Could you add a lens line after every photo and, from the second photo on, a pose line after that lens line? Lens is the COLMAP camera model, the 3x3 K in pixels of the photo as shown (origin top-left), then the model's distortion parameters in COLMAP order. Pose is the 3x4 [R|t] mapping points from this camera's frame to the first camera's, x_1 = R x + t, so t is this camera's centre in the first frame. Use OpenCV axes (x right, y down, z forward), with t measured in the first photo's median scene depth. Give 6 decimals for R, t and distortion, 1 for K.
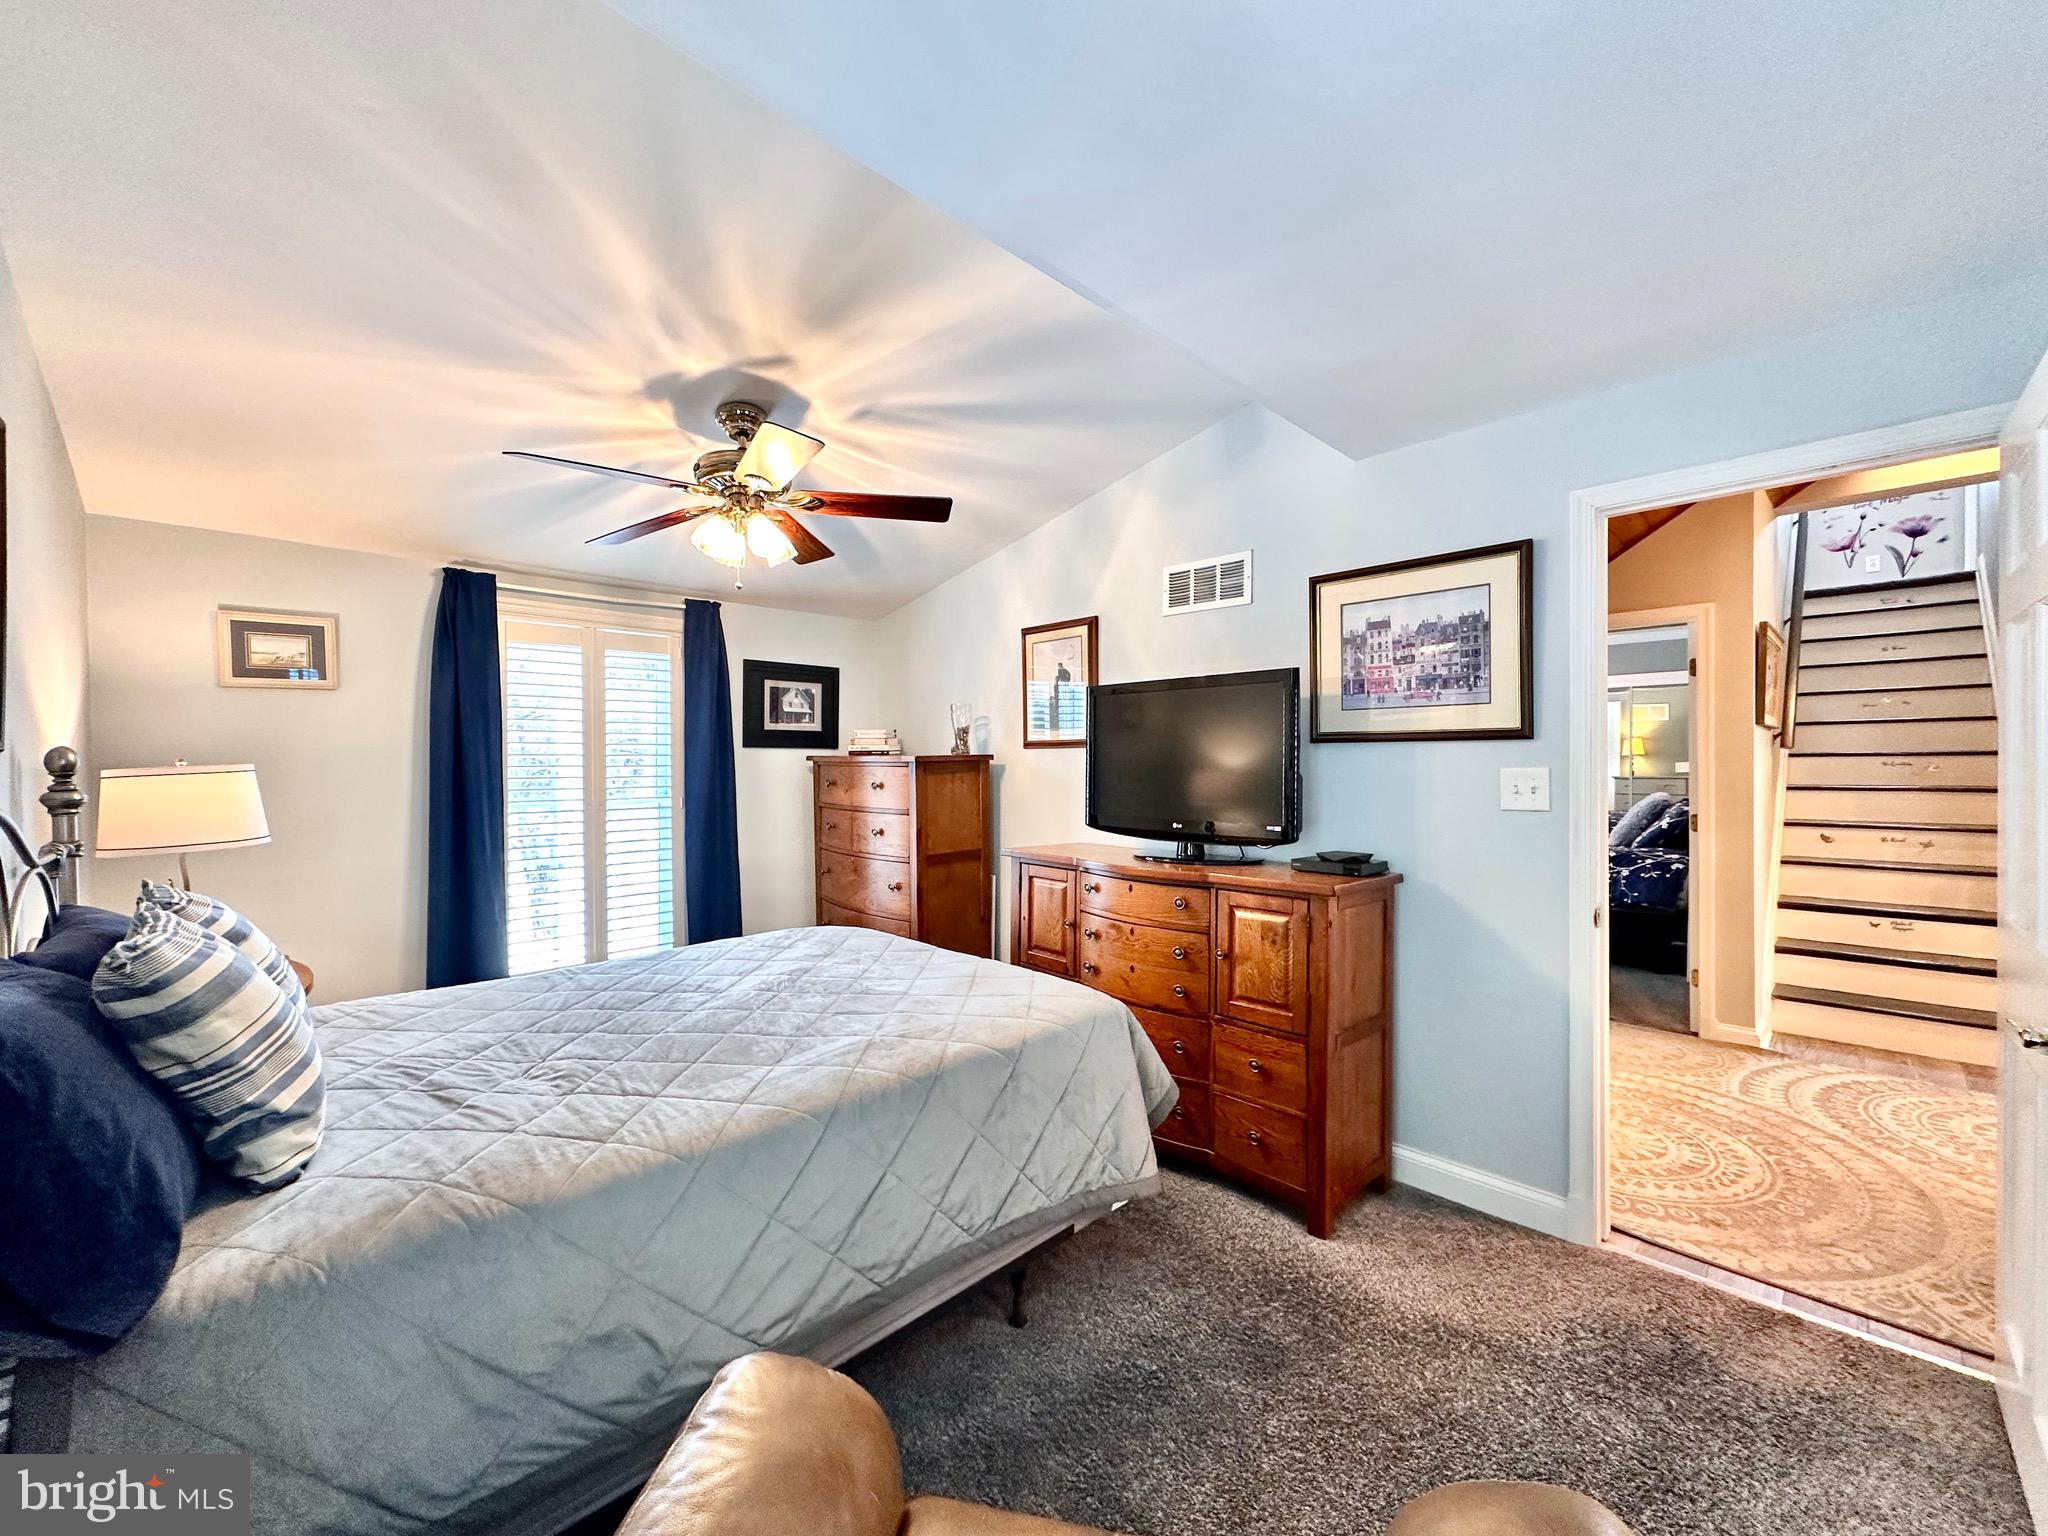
lens RADIAL K [[814.0, 0, 1024.0], [0, 814.0, 768.0], [0, 0, 1]] dist [-0.000879, 0.000740]
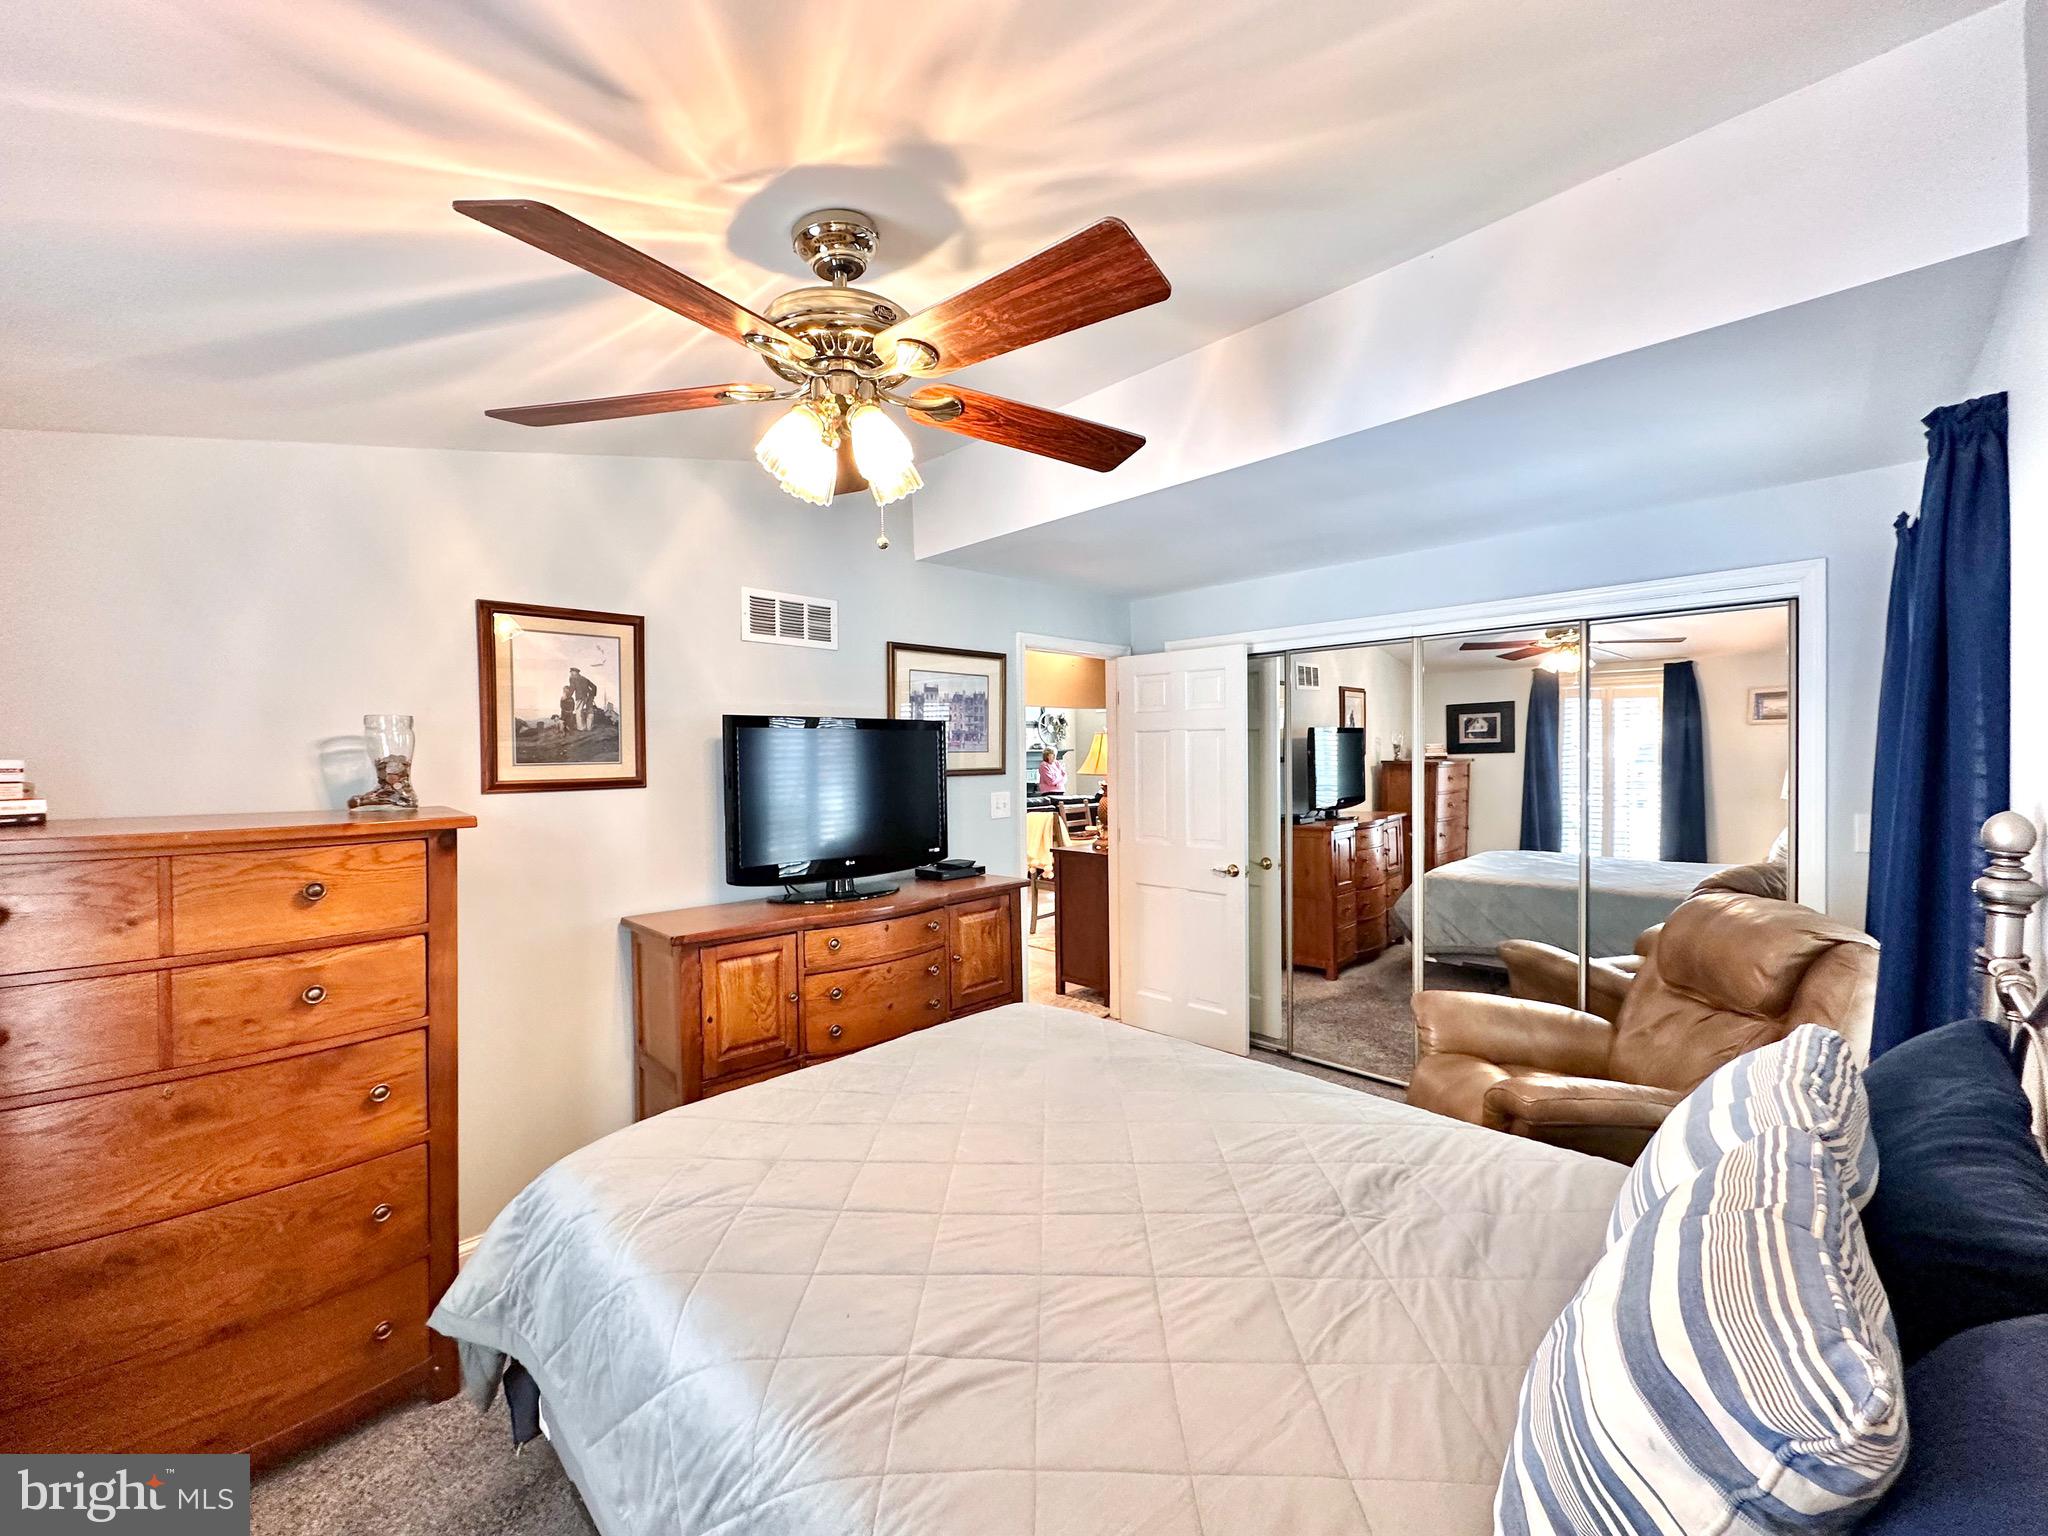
lens RADIAL K [[814.0, 0, 1024.0], [0, 814.0, 768.0], [0, 0, 1]] dist [-0.000879, 0.000740]
pose [[-0.014315, -0.014961, 0.999786, -0.804324], [0.020527, 0.999673, 0.015253, -0.057044], [-0.999687, 0.020741, -0.014004, 0.768229]]
